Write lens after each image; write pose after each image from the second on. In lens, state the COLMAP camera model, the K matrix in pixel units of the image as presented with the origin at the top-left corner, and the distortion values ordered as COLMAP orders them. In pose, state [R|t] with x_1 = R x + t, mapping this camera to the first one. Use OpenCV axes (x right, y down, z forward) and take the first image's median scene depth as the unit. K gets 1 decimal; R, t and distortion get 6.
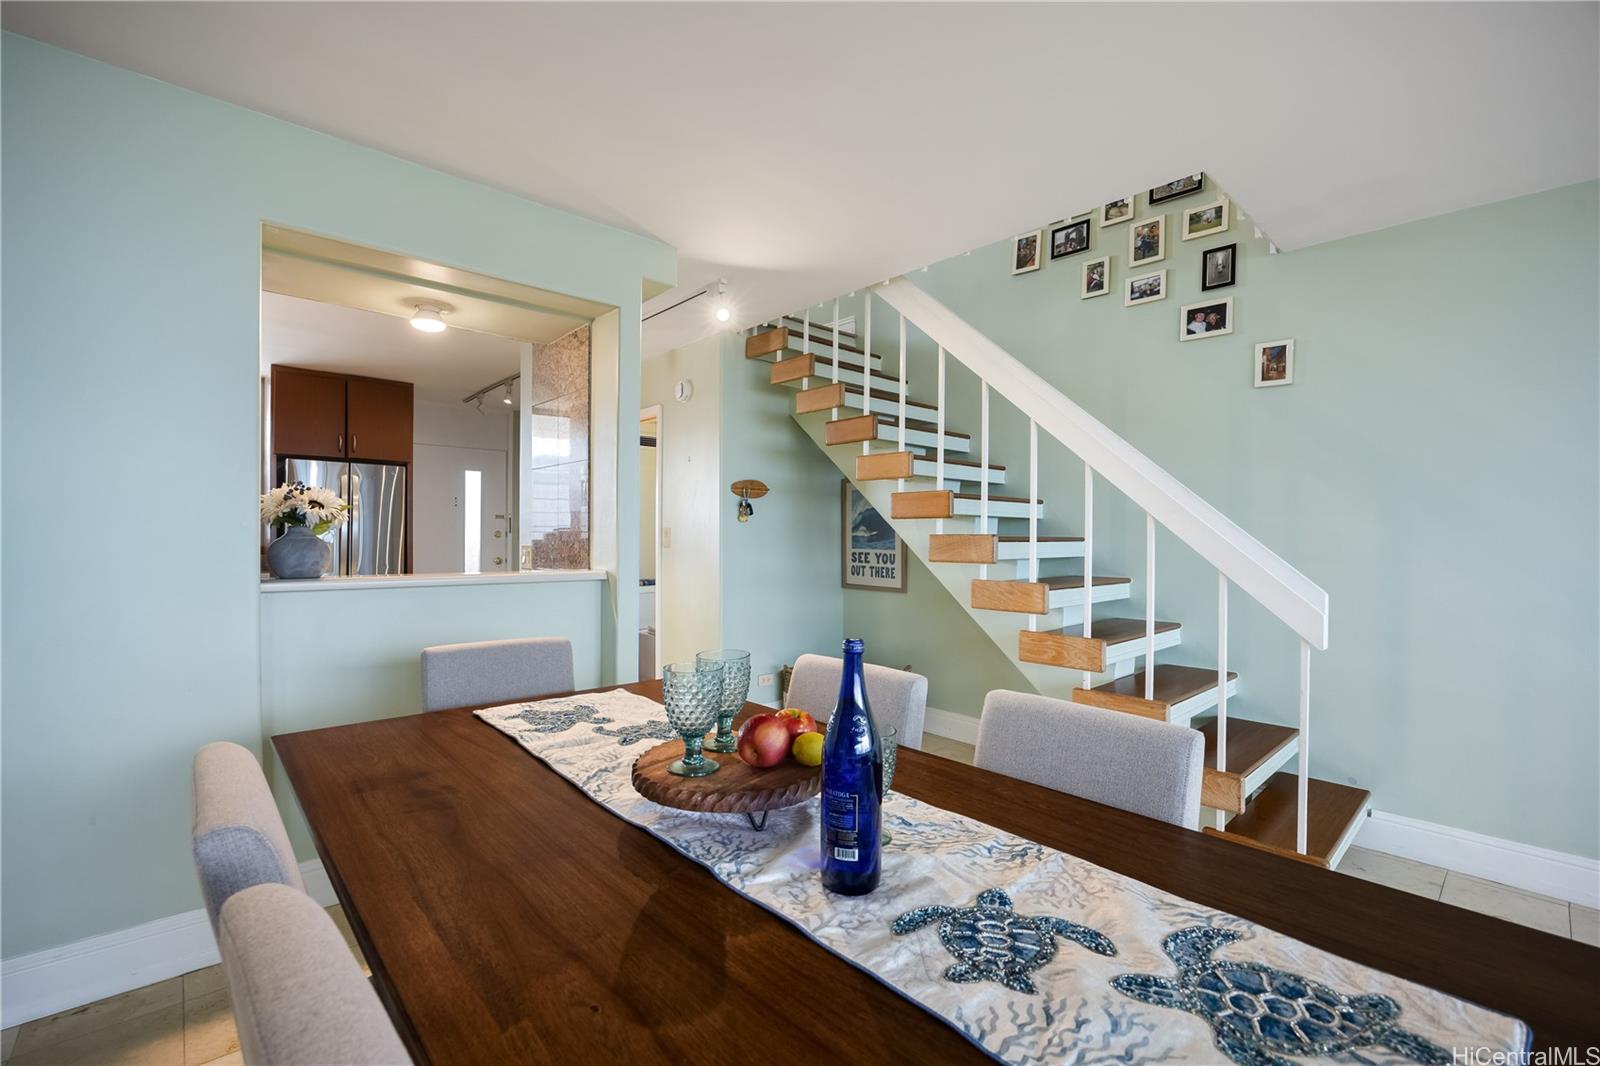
lens RADIAL K [[703.2, 0, 800.0], [0, 703.2, 533.0], [0, 0, 1]] dist [0.002720, 0.000521]
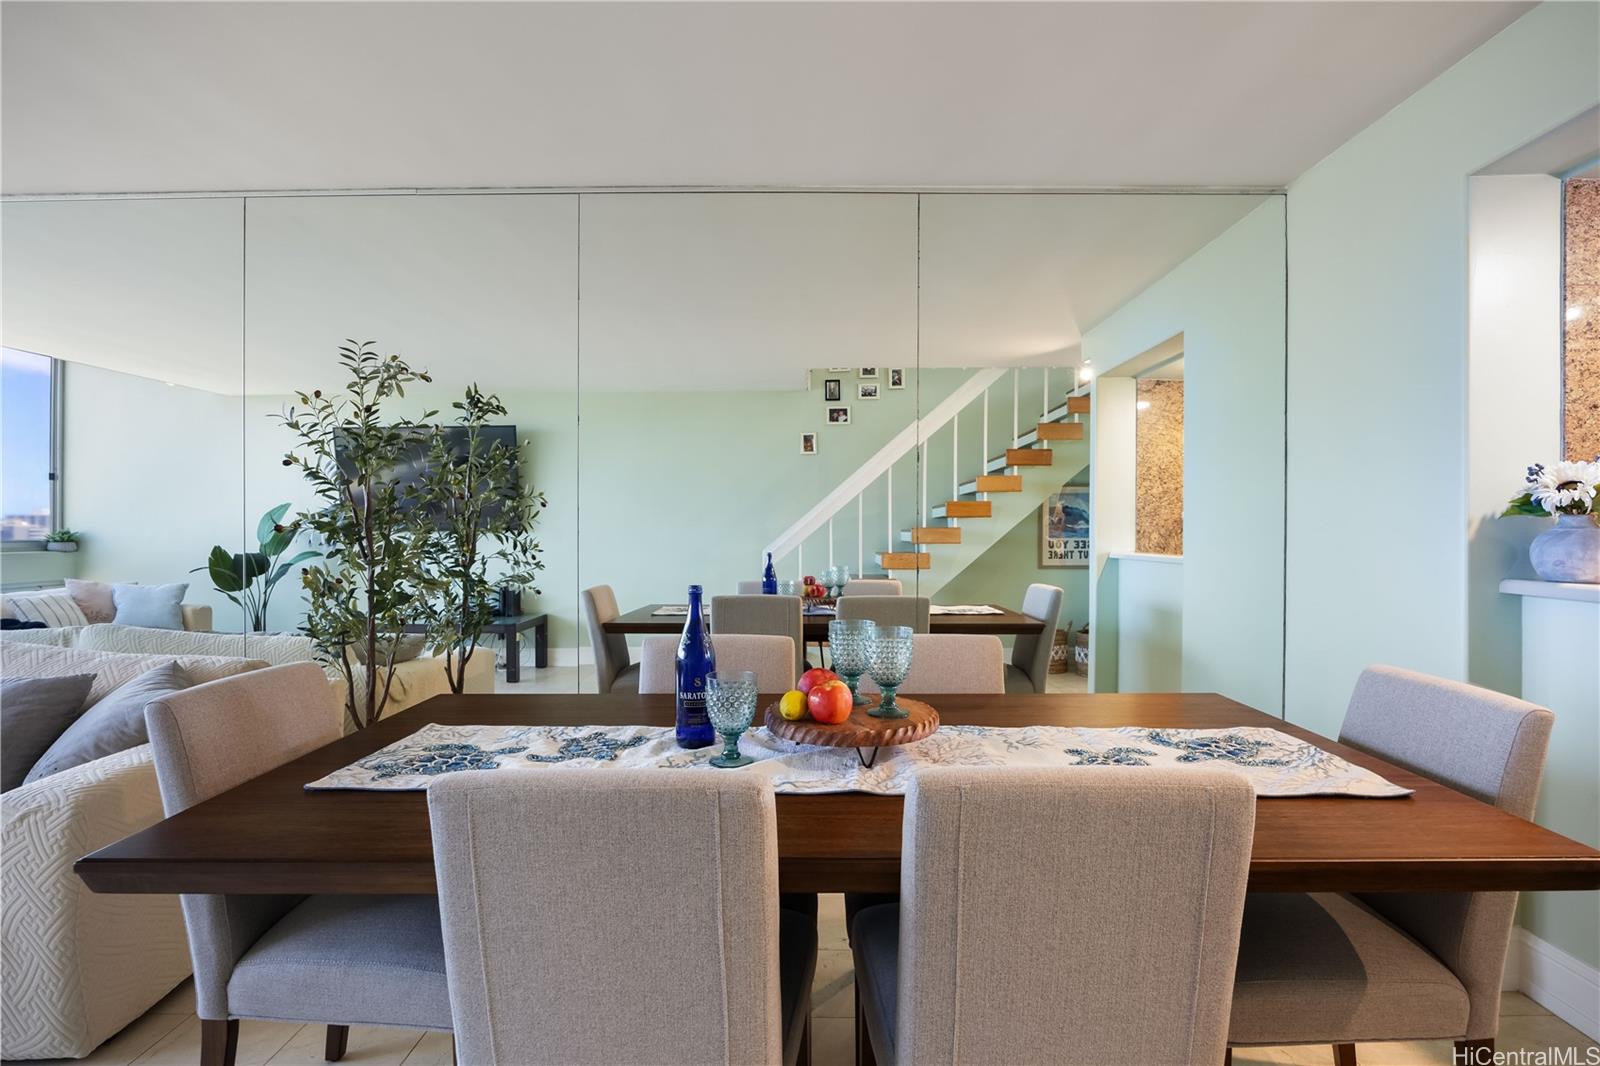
lens RADIAL K [[787.3, 0, 800.0], [0, 787.3, 533.0], [0, 0, 1]] dist [-0.001397, 0.000038]
pose [[-0.689262, 0.003677, -0.724503, 0.245538], [0.004609, 0.999989, 0.000691, 0.009501], [0.724497, -0.002863, -0.689272, 0.500654]]
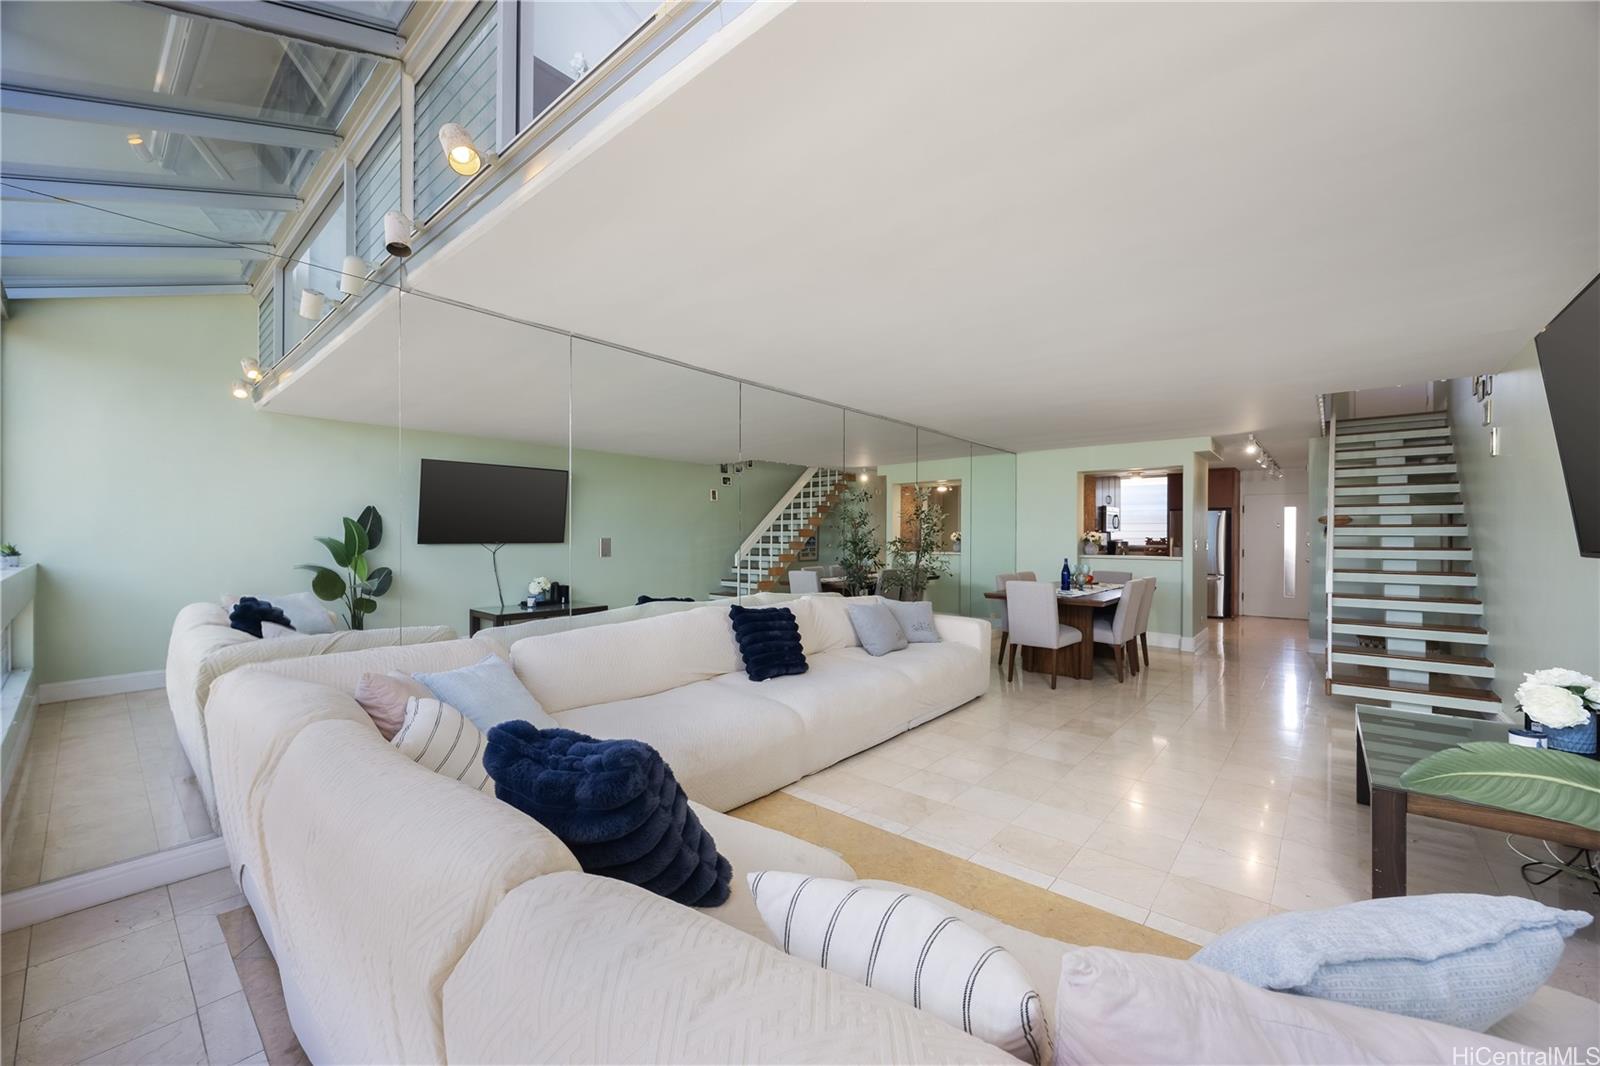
lens RADIAL K [[613.3, 0, 803.7], [0, 613.3, 536.6], [0, 0, 1]] dist [-0.005921, -0.000139]
pose [[0.117726, -0.005298, -0.993032, 1.328192], [-0.001845, 0.999983, -0.005554, -0.009007], [0.993044, 0.002486, 0.117715, -0.525401]]
